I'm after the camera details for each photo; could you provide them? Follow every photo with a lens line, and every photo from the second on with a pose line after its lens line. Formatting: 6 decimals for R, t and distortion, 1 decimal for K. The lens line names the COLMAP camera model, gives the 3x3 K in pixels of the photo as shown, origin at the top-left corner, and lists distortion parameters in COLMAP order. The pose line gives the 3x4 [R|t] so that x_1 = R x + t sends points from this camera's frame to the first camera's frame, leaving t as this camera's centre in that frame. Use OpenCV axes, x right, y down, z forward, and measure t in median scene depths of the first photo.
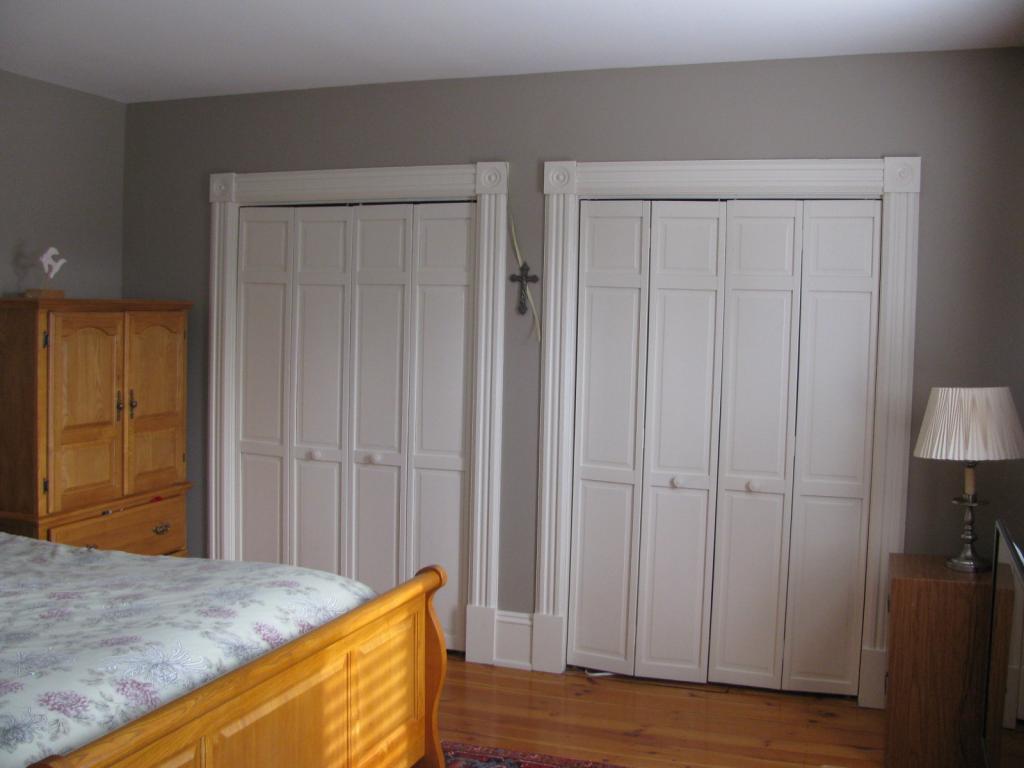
lens RADIAL K [[1027.2, 0, 512.3], [0, 1027.2, 381.1], [0, 0, 1]] dist [-0.068592, 0.000000]
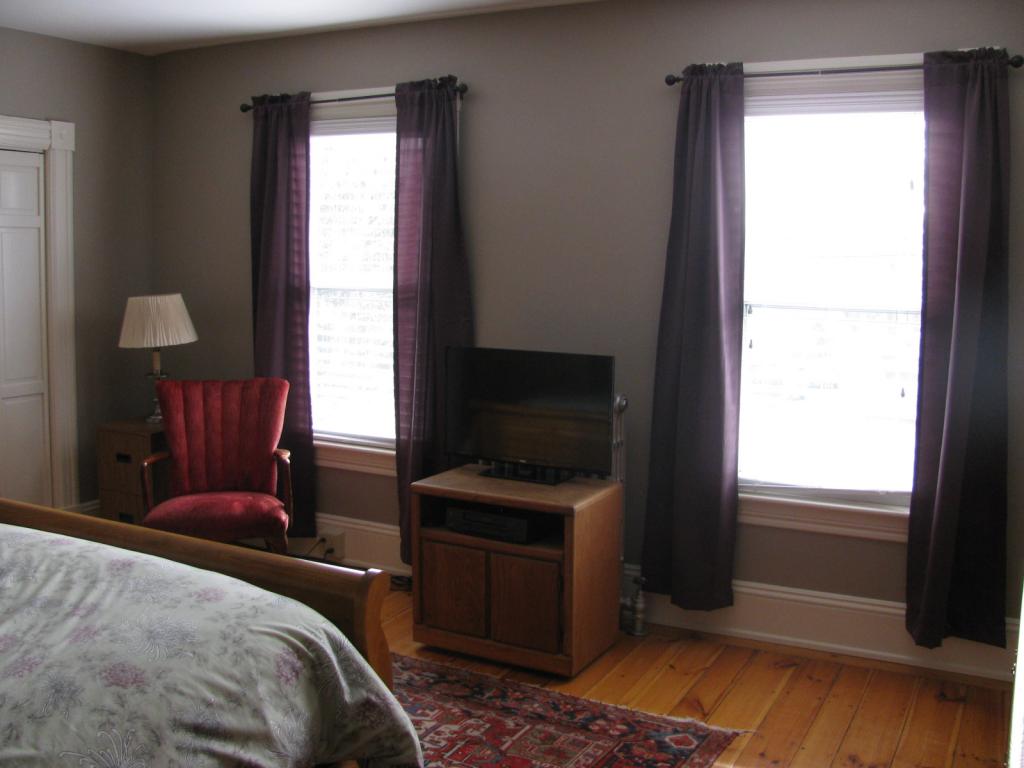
lens RADIAL K [[1027.2, 0, 511.5], [0, 1027.2, 383.1], [0, 0, 1]] dist [-0.068592, 0.000000]
pose [[0.149401, -0.141632, 0.978580, -0.898153], [0.051087, 0.989472, 0.135409, -0.041161], [-0.987456, 0.029762, 0.155064, 0.270829]]
